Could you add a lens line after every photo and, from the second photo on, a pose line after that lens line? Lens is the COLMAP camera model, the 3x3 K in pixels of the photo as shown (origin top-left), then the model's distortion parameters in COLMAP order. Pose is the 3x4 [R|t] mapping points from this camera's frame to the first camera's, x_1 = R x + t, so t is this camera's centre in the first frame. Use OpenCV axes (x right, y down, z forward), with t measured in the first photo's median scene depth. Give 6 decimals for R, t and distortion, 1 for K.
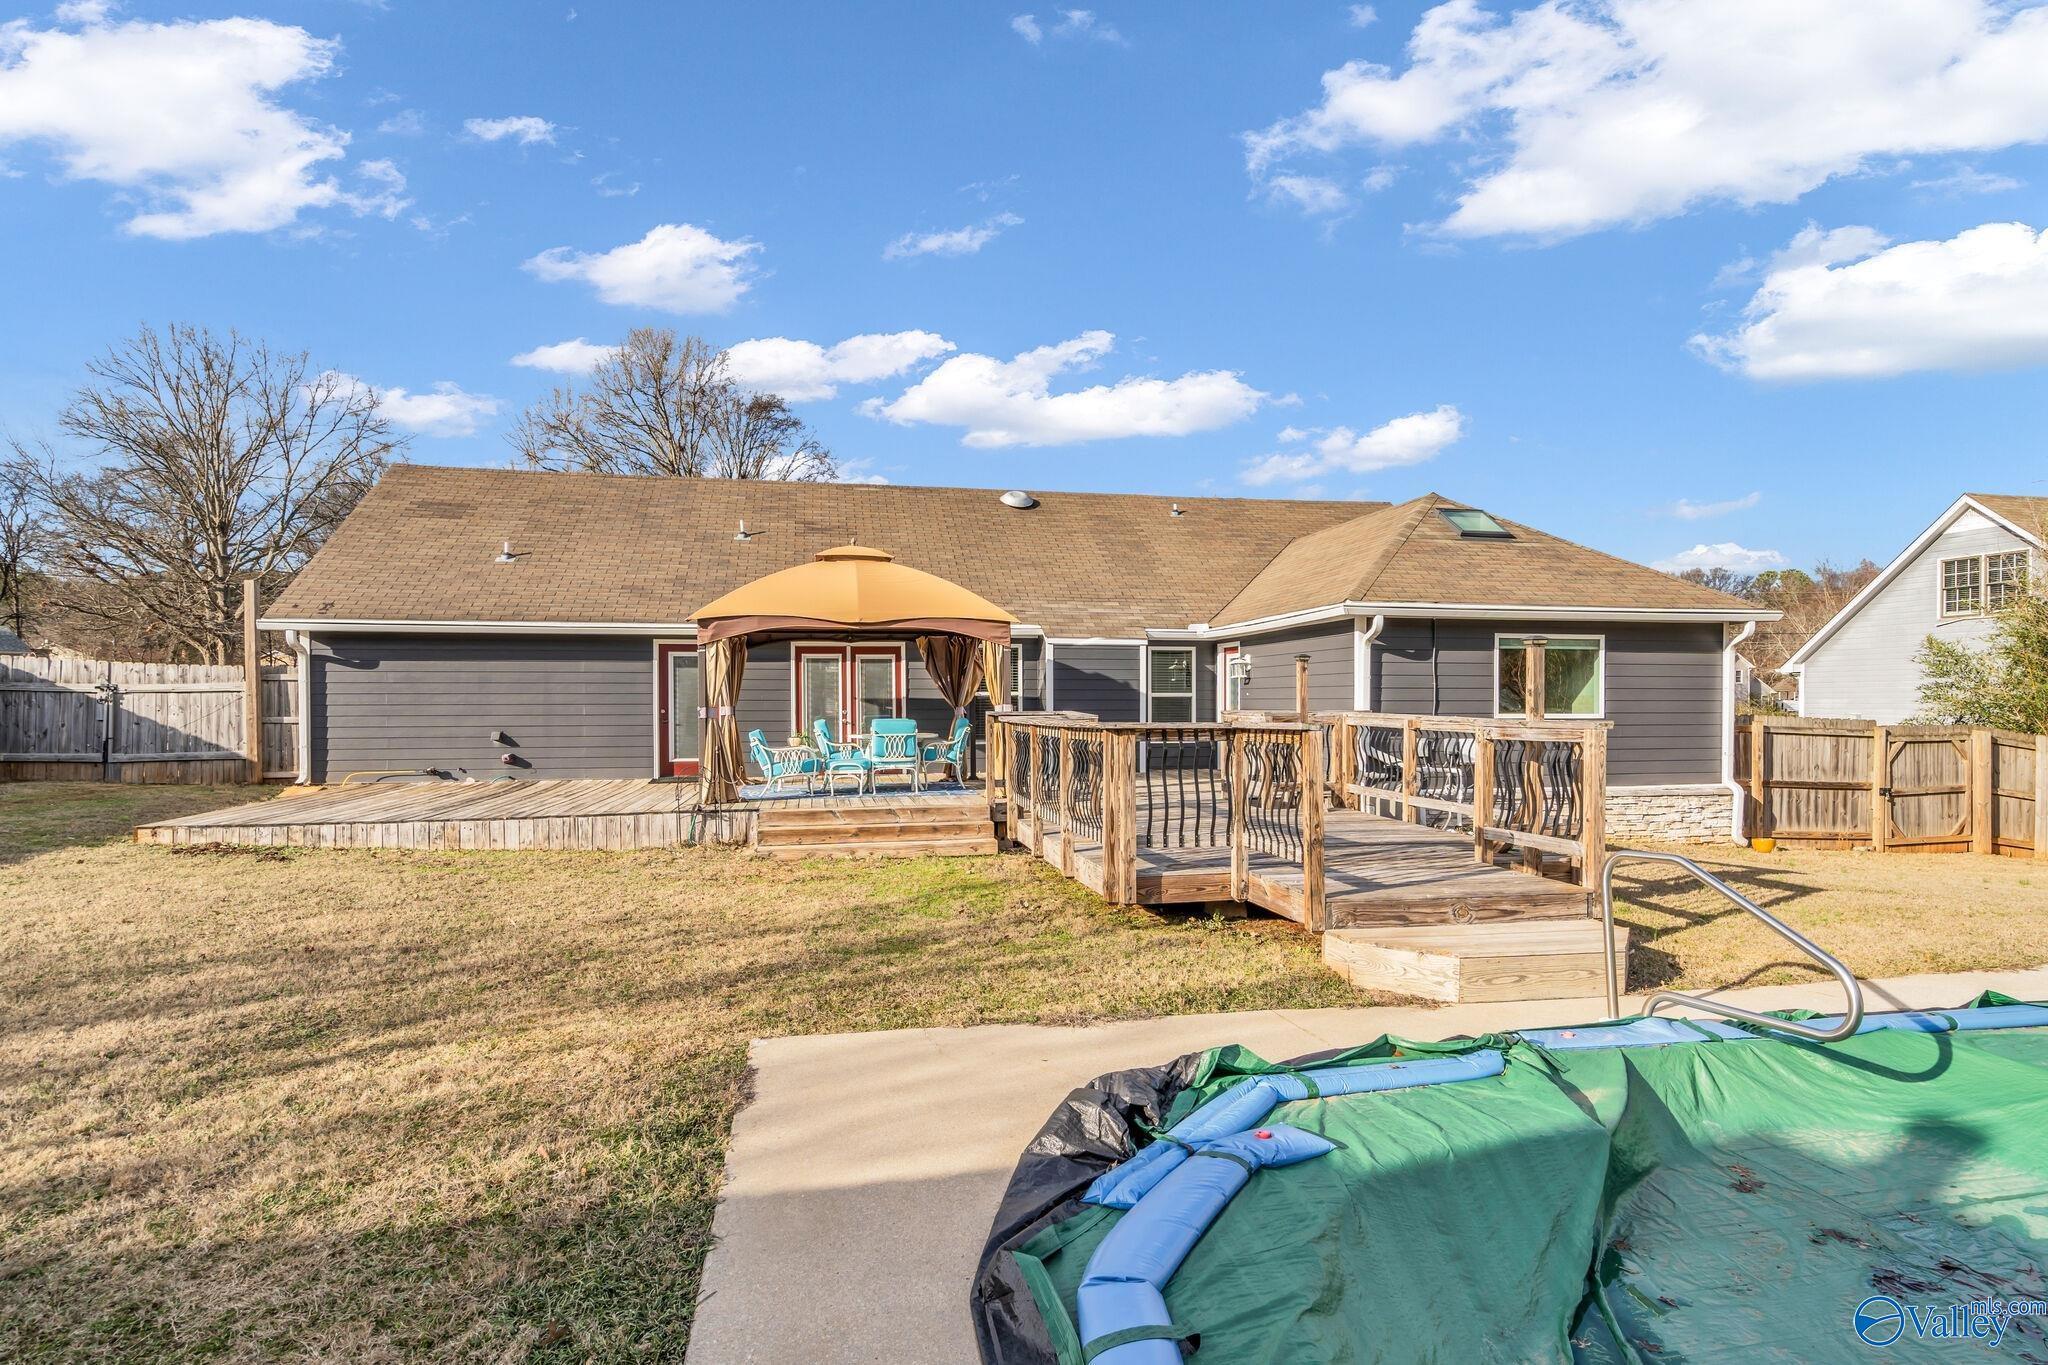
lens RADIAL K [[1095.3, 0, 1022.3], [0, 1095.3, 694.2], [0, 0, 1]] dist [0.002325, 0.000444]
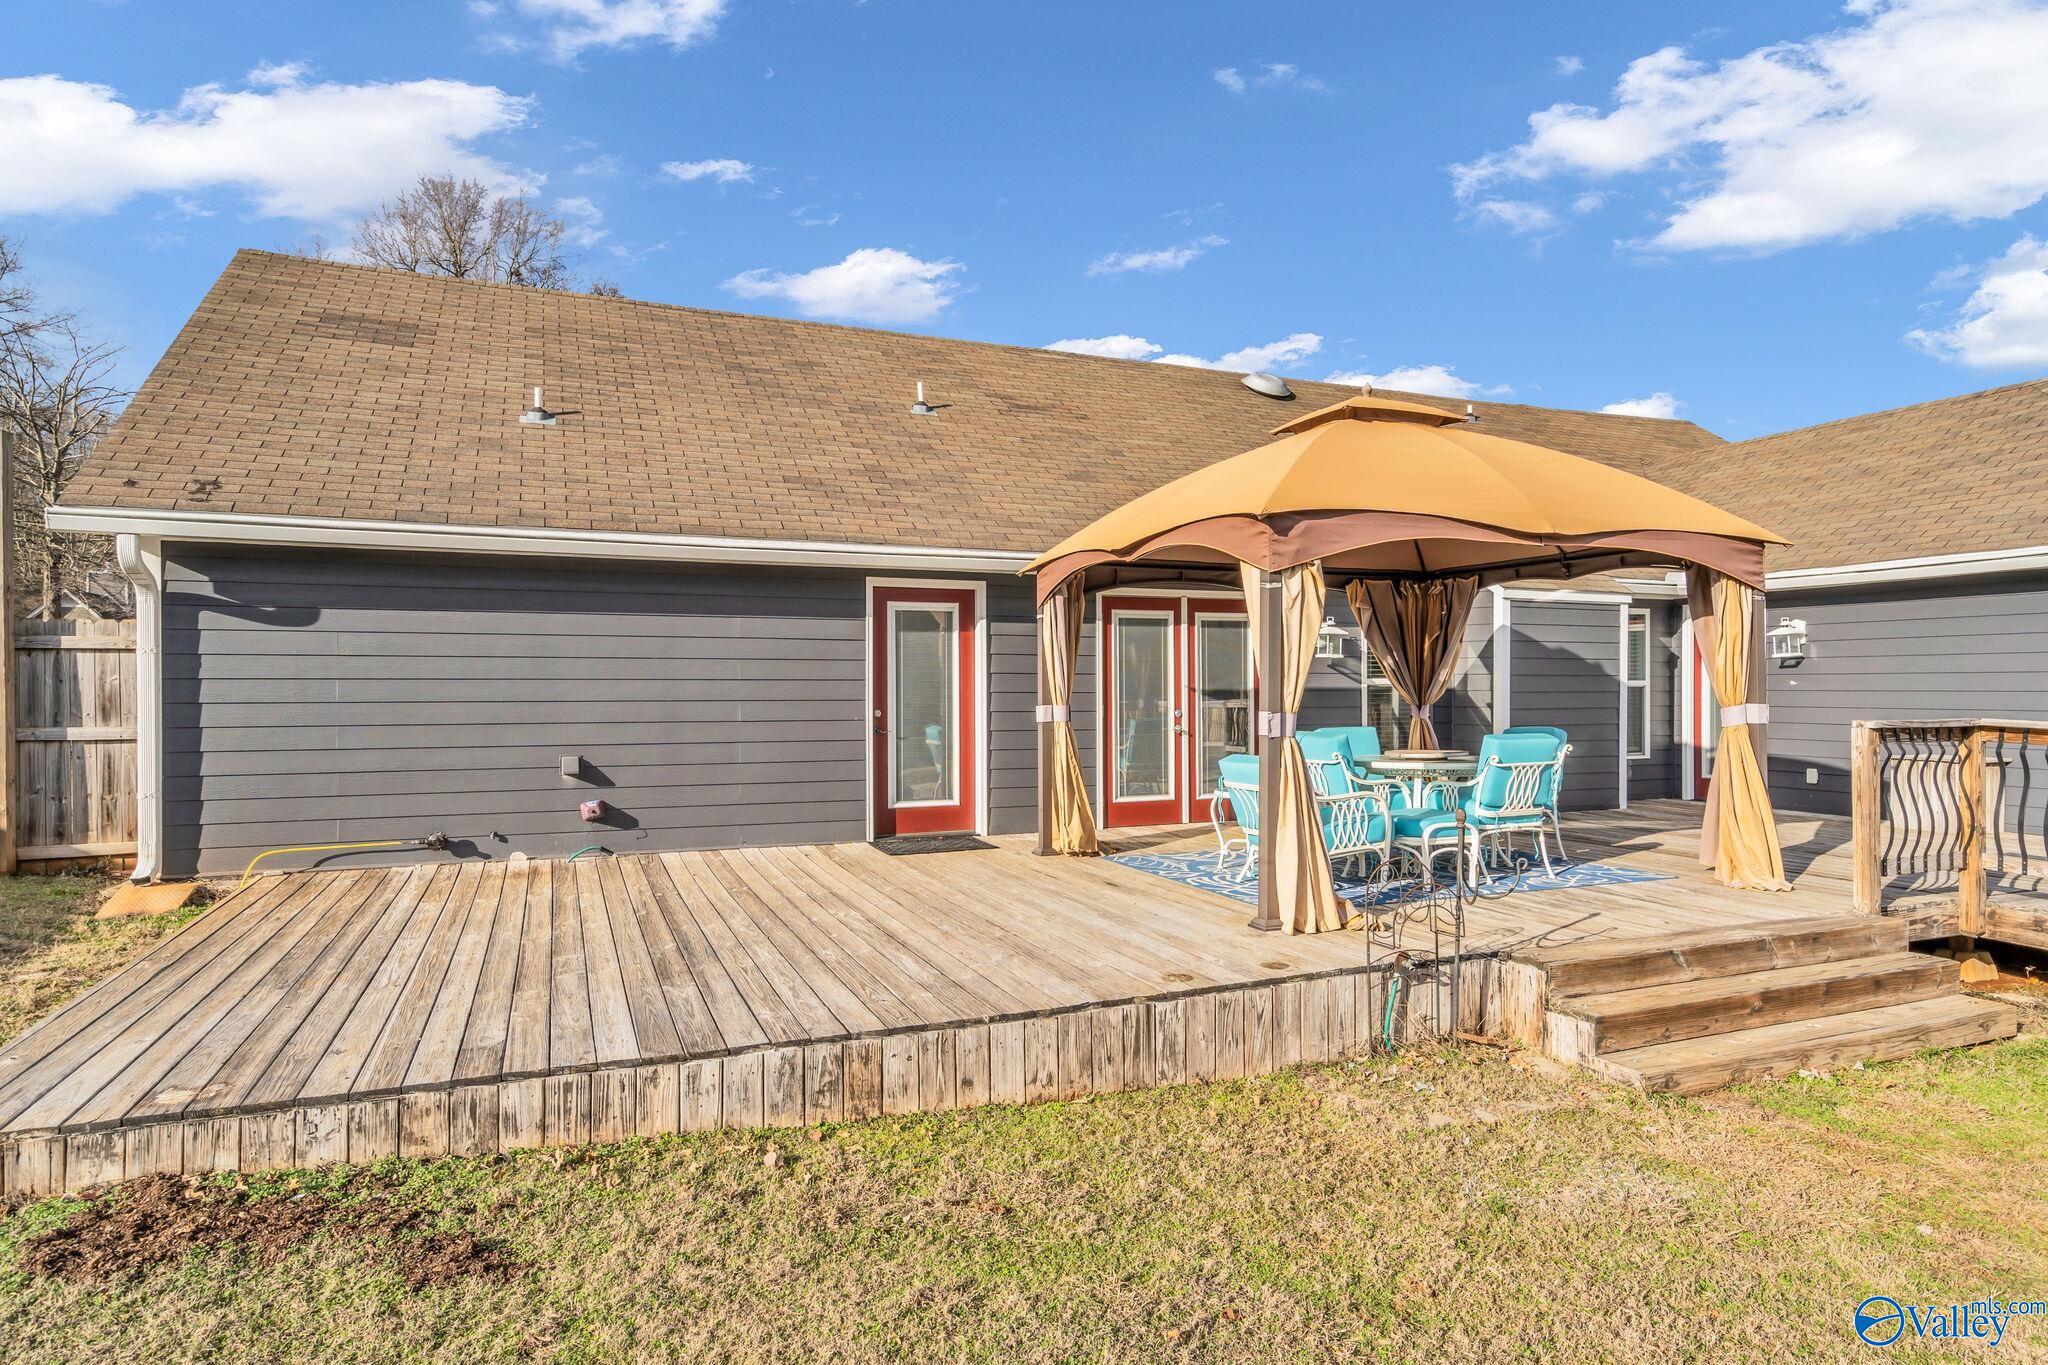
lens RADIAL K [[1191.9, 0, 1006.4], [0, 1191.9, 675.6], [0, 0, 1]] dist [0.000721, 0.000481]
pose [[0.980376, 0.003934, 0.197097, -0.389830], [-0.003106, 0.999985, -0.004509, -0.000403], [-0.197112, 0.003808, 0.980374, 0.432013]]
